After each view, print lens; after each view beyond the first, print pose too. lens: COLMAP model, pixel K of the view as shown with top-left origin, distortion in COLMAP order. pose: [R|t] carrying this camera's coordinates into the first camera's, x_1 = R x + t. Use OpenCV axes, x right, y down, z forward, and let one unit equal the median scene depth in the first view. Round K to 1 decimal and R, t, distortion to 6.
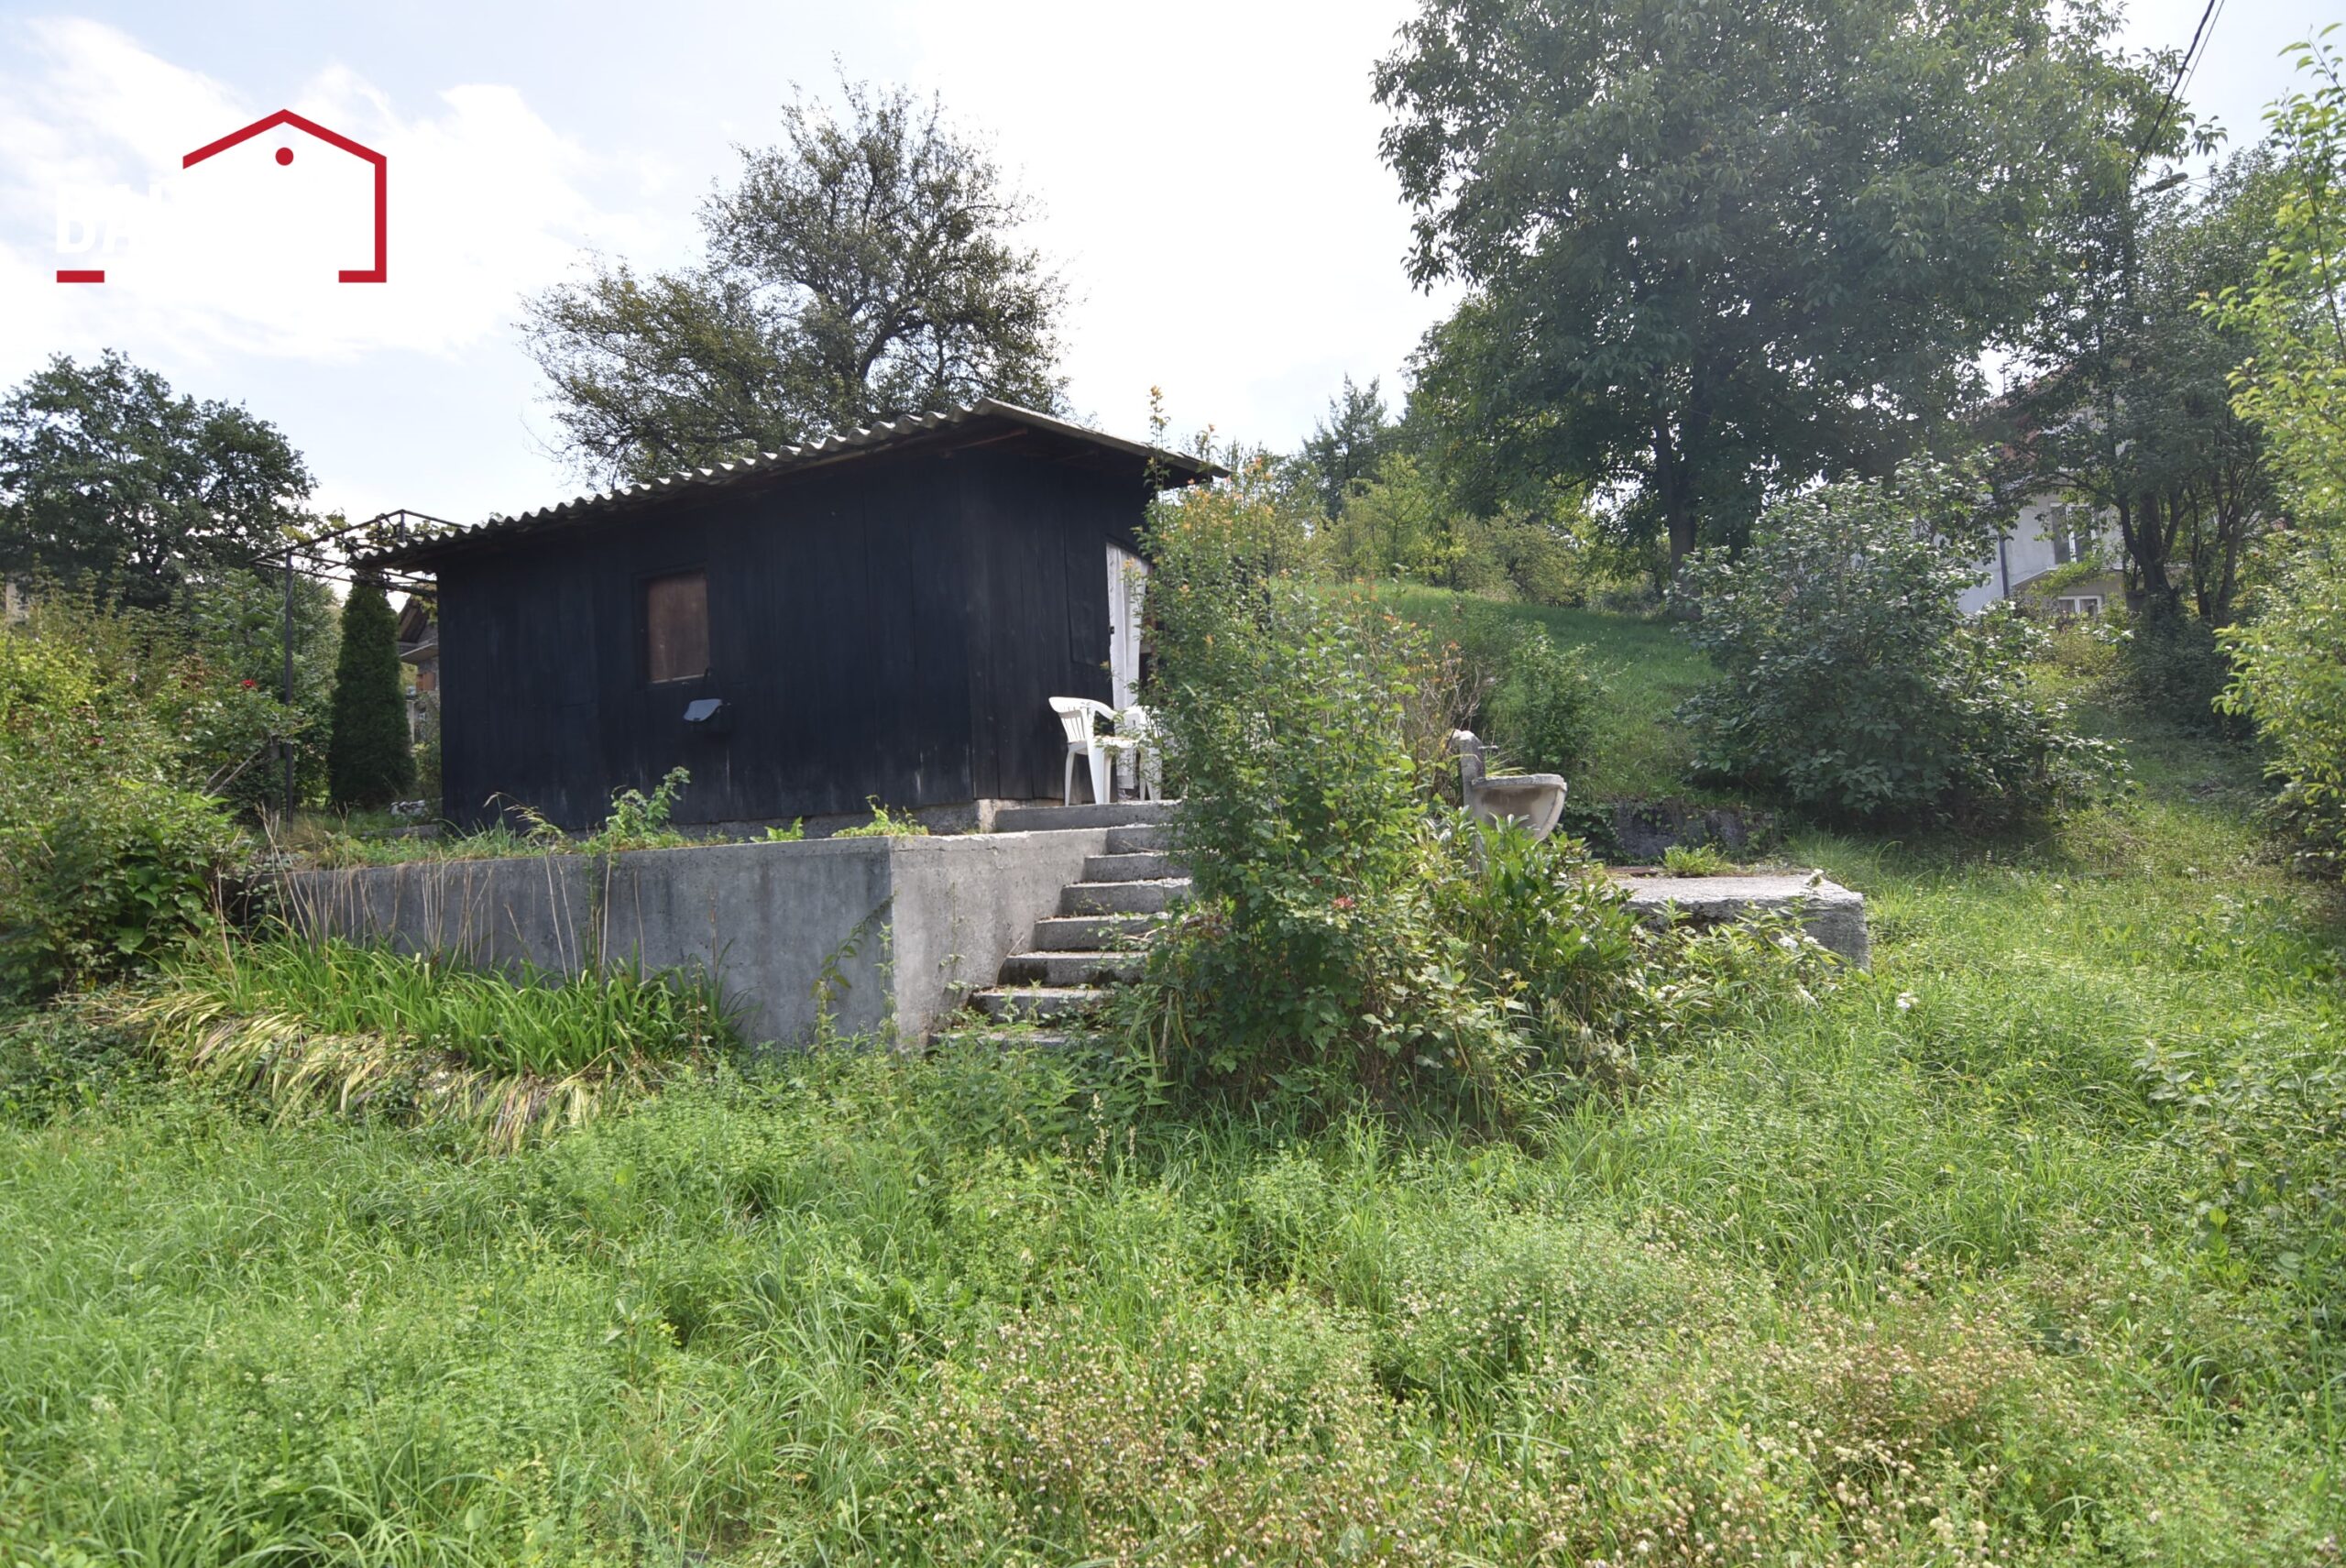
lens RADIAL K [[1115.2, 0, 1157.2], [0, 1115.2, 791.7], [0, 0, 1]] dist [-0.032726, -0.001394]
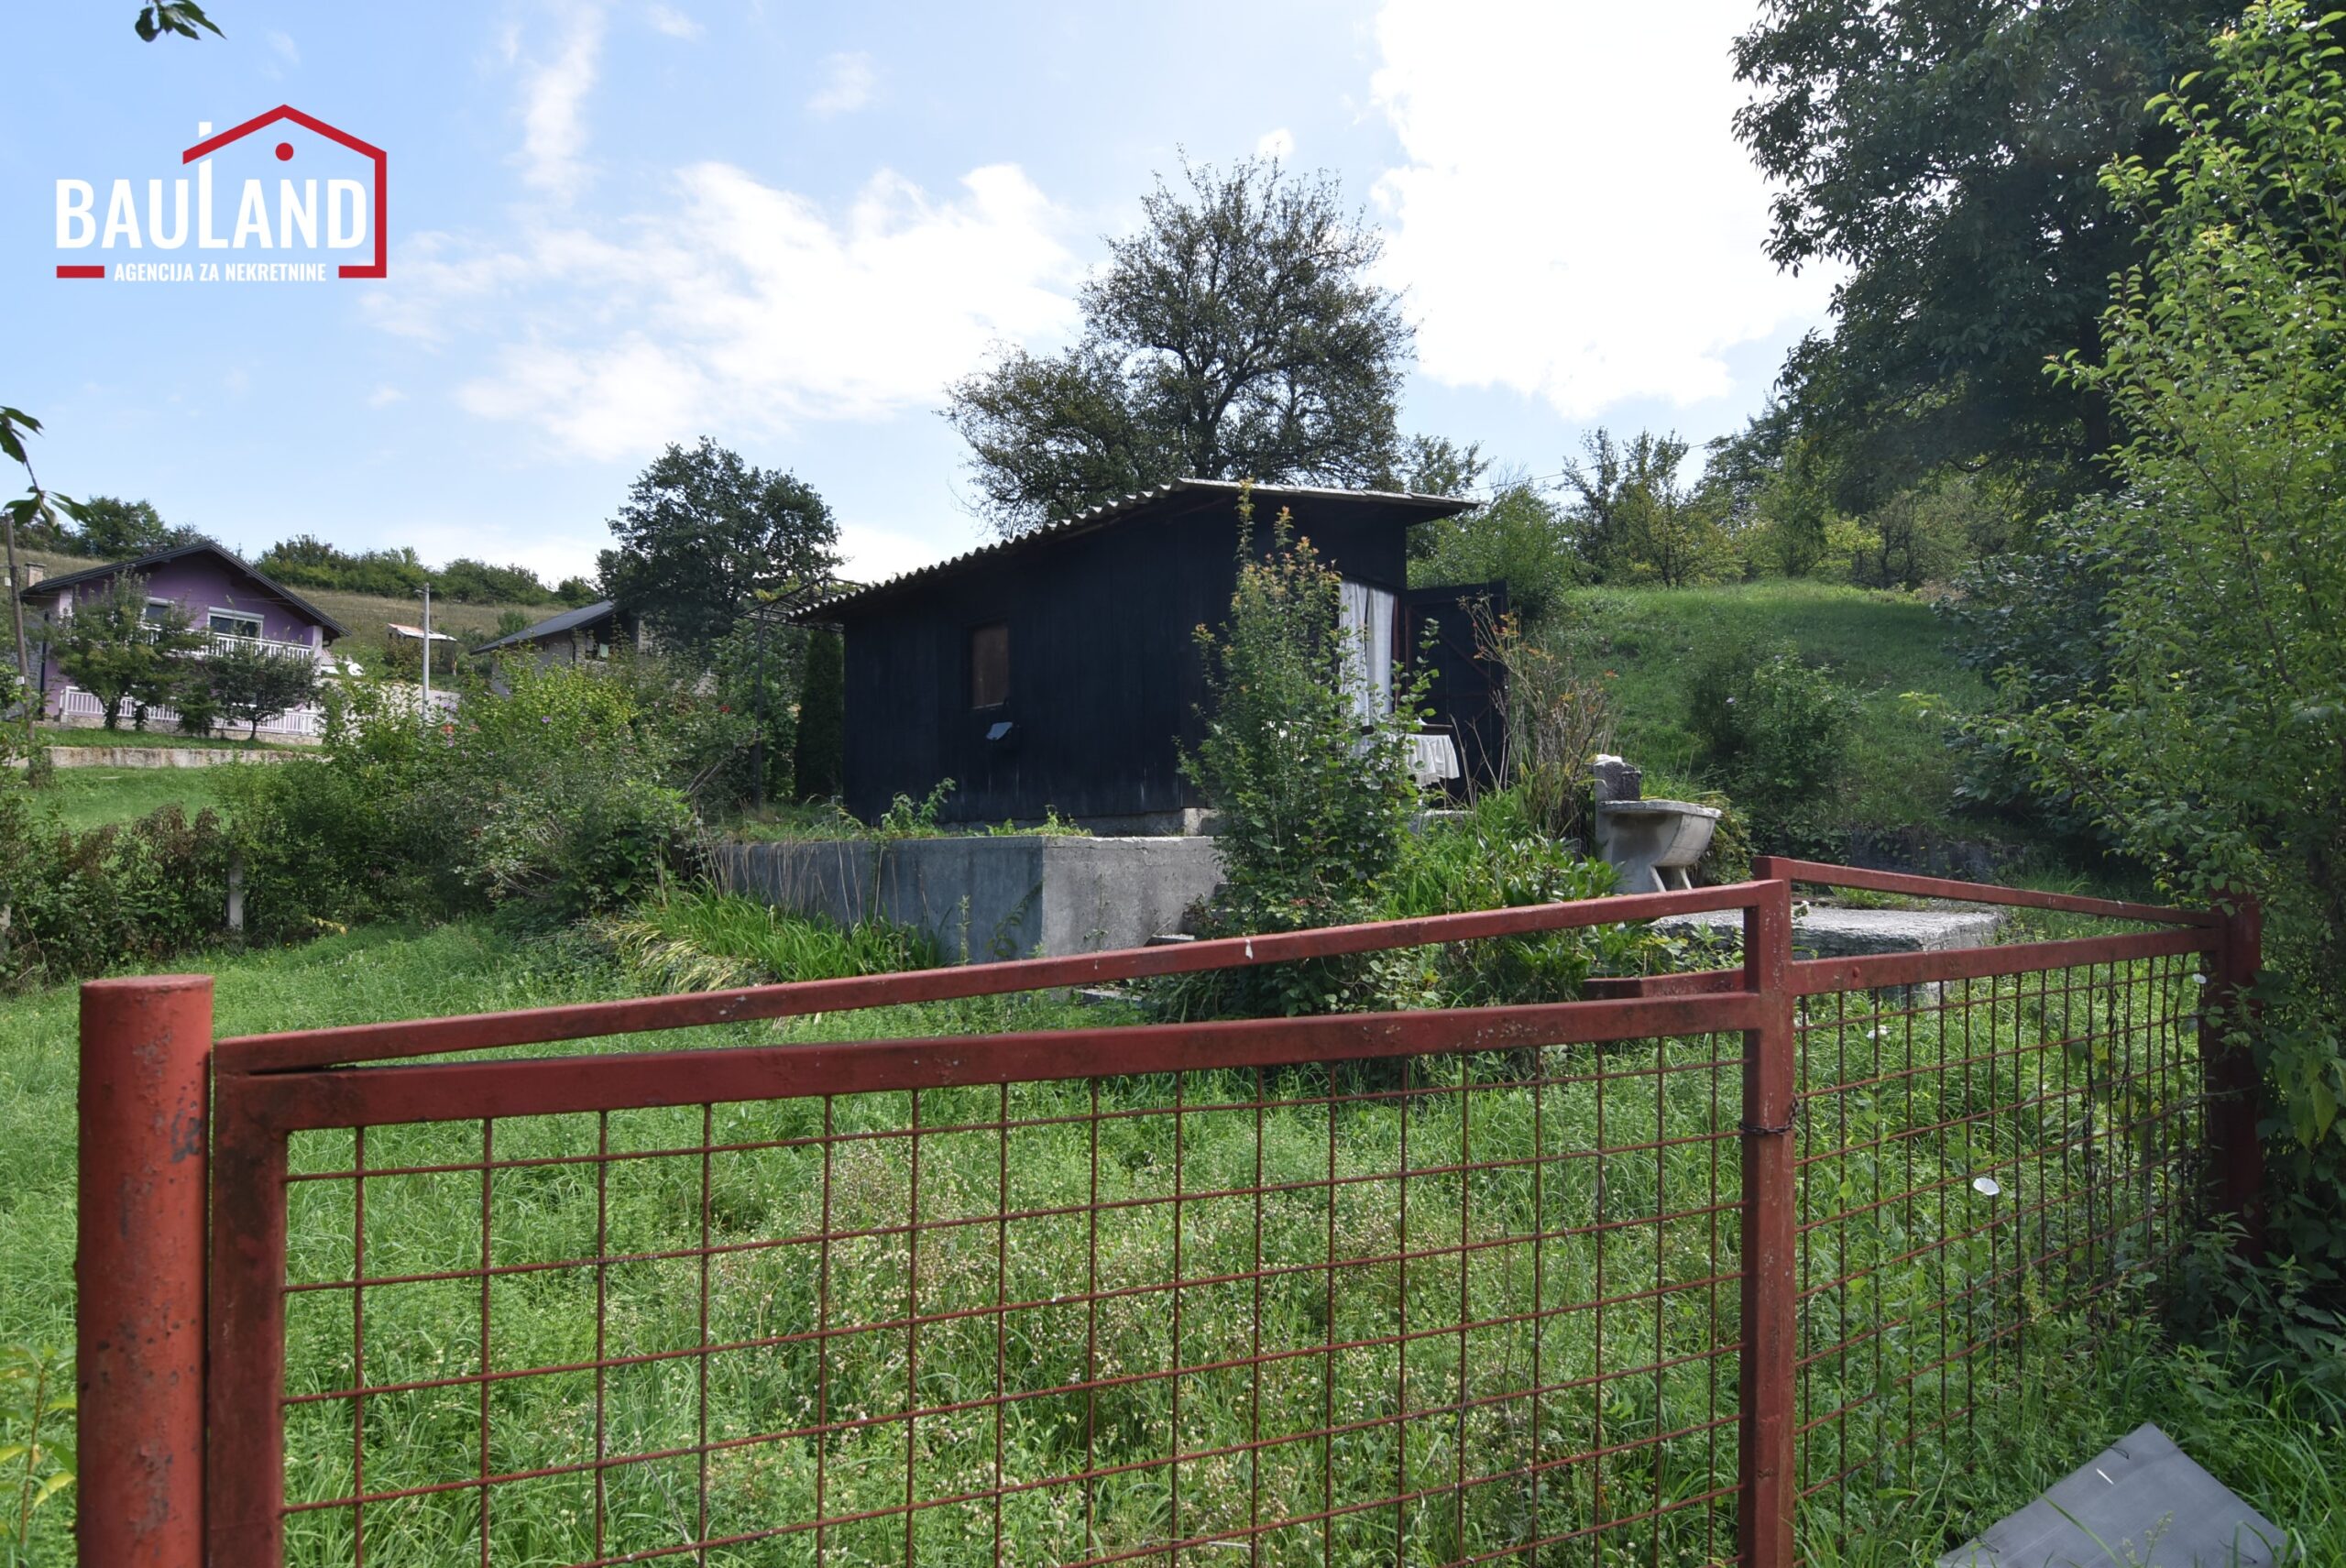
lens RADIAL K [[1115.2, 0, 1168.9], [0, 1115.2, 781.0], [0, 0, 1]] dist [-0.032726, -0.001394]
pose [[0.927190, 0.019508, -0.374082, 0.122476], [-0.023329, 0.999712, -0.005688, -0.006685], [0.373863, 0.014001, 0.927378, -0.053594]]
